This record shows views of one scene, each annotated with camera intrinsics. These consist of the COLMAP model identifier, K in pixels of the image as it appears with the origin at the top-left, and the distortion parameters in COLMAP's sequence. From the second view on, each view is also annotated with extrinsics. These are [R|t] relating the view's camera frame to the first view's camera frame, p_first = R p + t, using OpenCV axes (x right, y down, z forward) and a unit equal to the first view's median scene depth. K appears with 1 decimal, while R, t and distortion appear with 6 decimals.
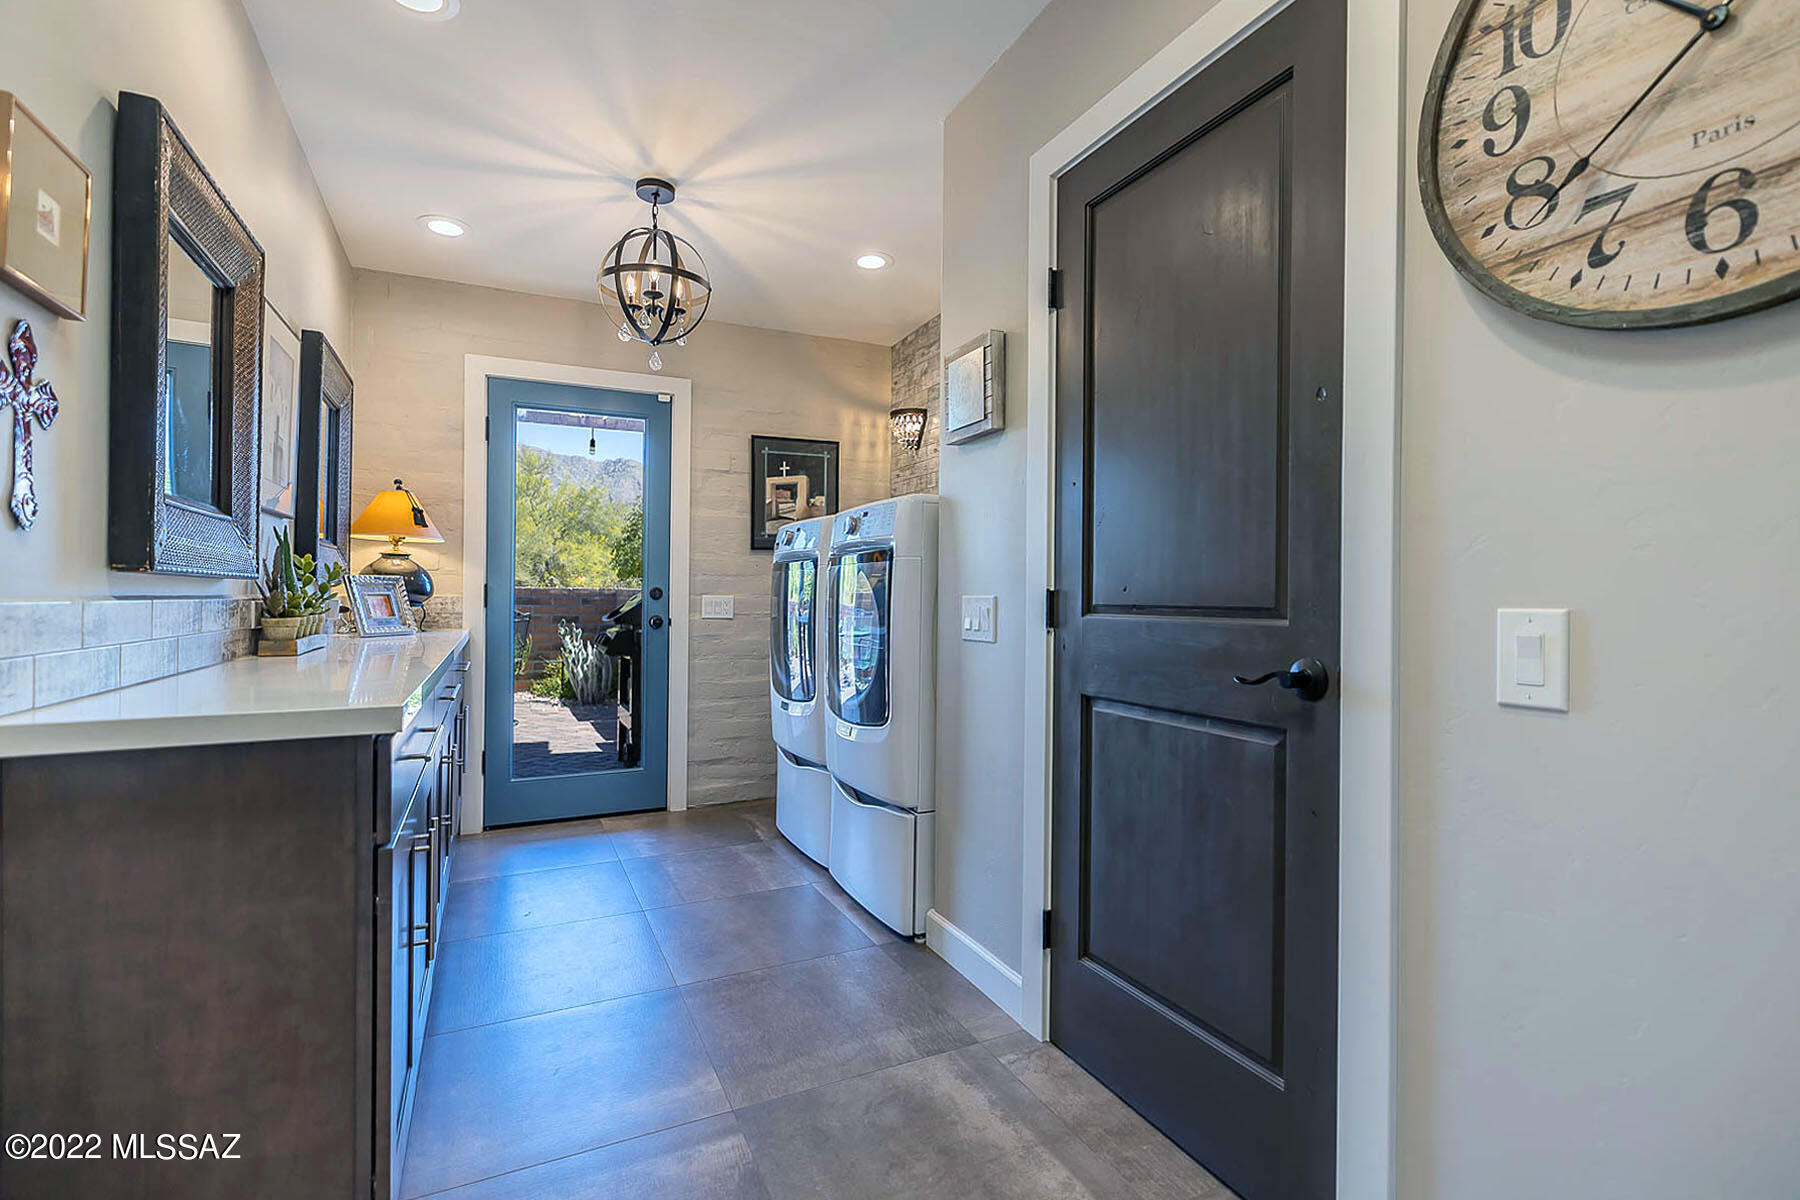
lens RADIAL K [[845.1, 0, 906.1], [0, 845.1, 609.8], [0, 0, 1]] dist [0.004411, -0.000603]
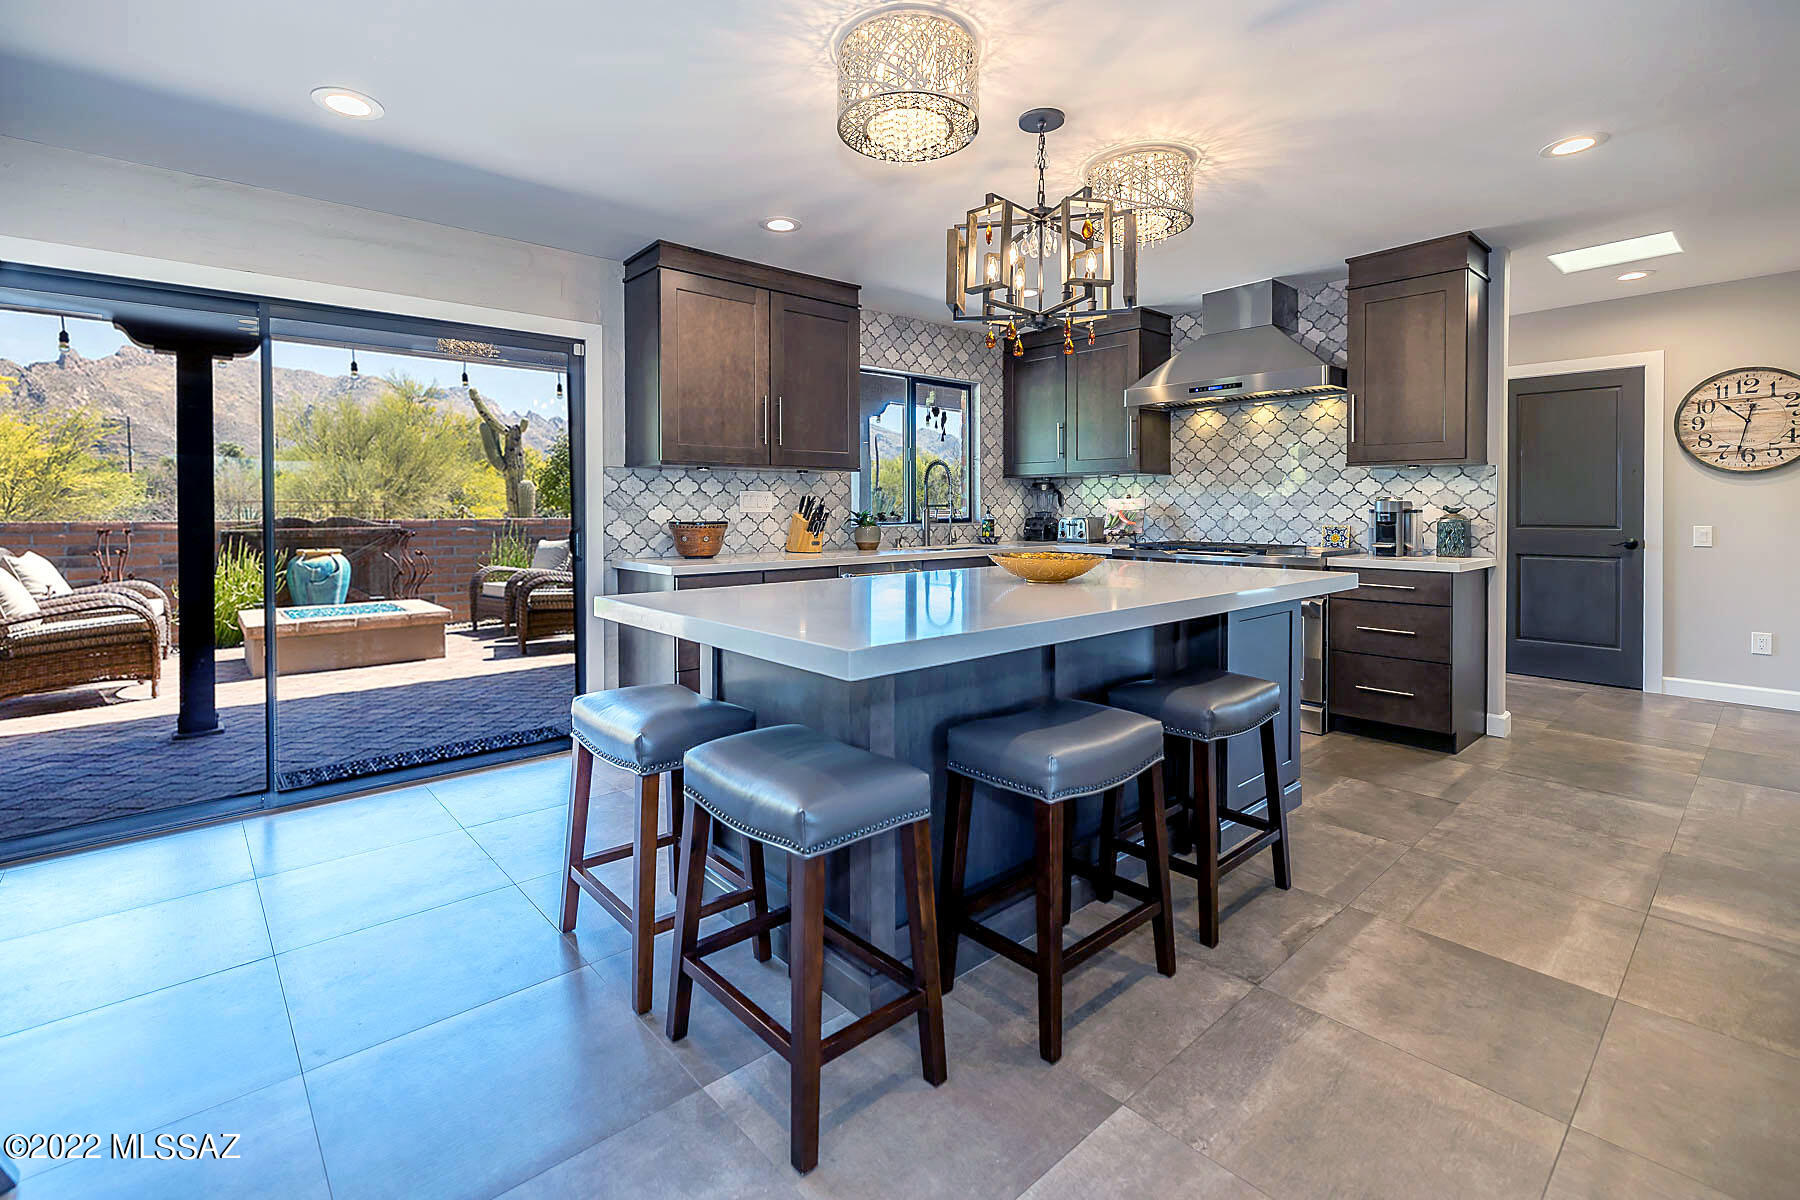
lens RADIAL K [[809.1, 0, 899.2], [0, 809.1, 529.3], [0, 0, 1]] dist [0.001234, 0.000117]
pose [[0.962773, -0.008935, 0.270164, -1.341332], [0.006862, 0.999939, 0.008616, -0.015065], [-0.270225, -0.006442, 0.962776, -0.600558]]
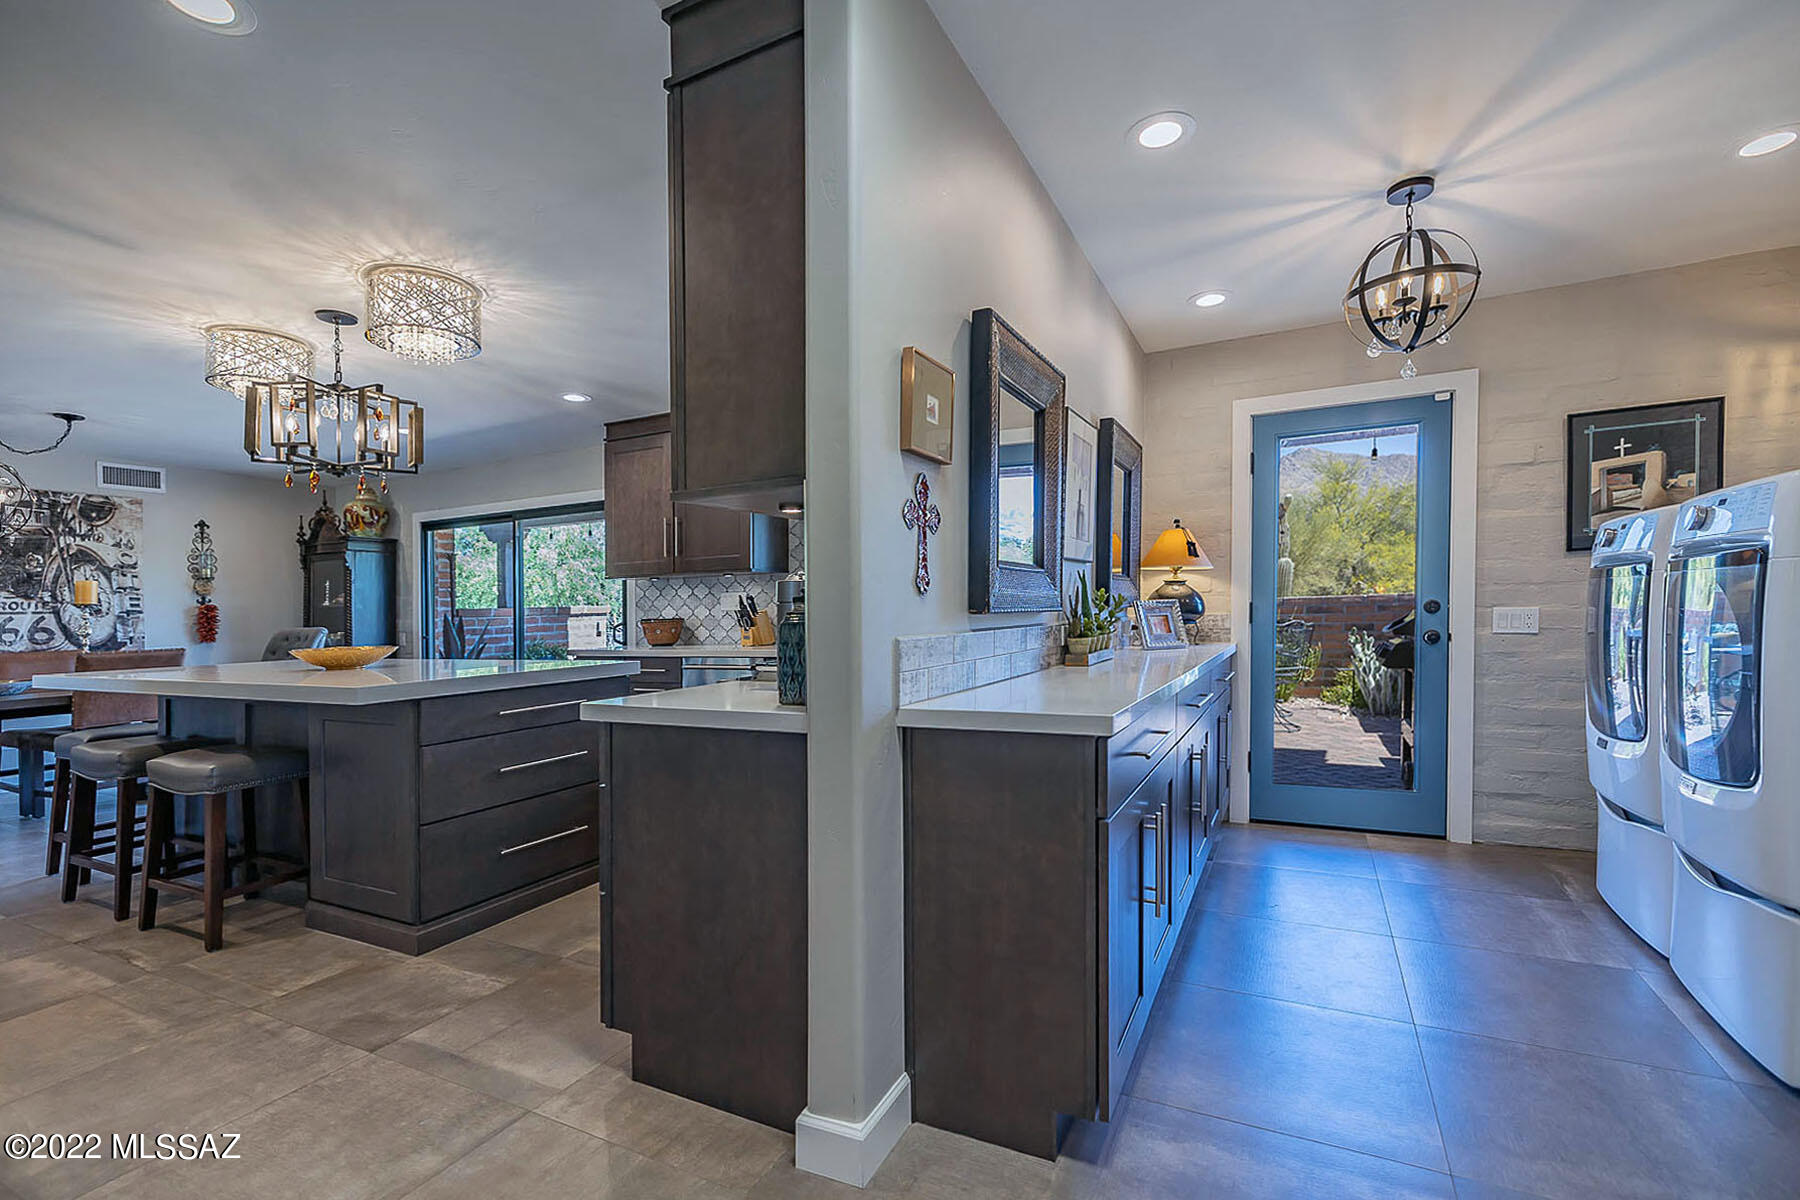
lens RADIAL K [[791.9, 0, 903.1], [0, 791.9, 621.8], [0, 0, 1]] dist [-0.000020, 0.000142]
pose [[0.608375, -0.002066, -0.793647, 0.061139], [0.007157, 0.999970, 0.002883, -0.012781], [0.793617, -0.007434, 0.608372, -0.003699]]
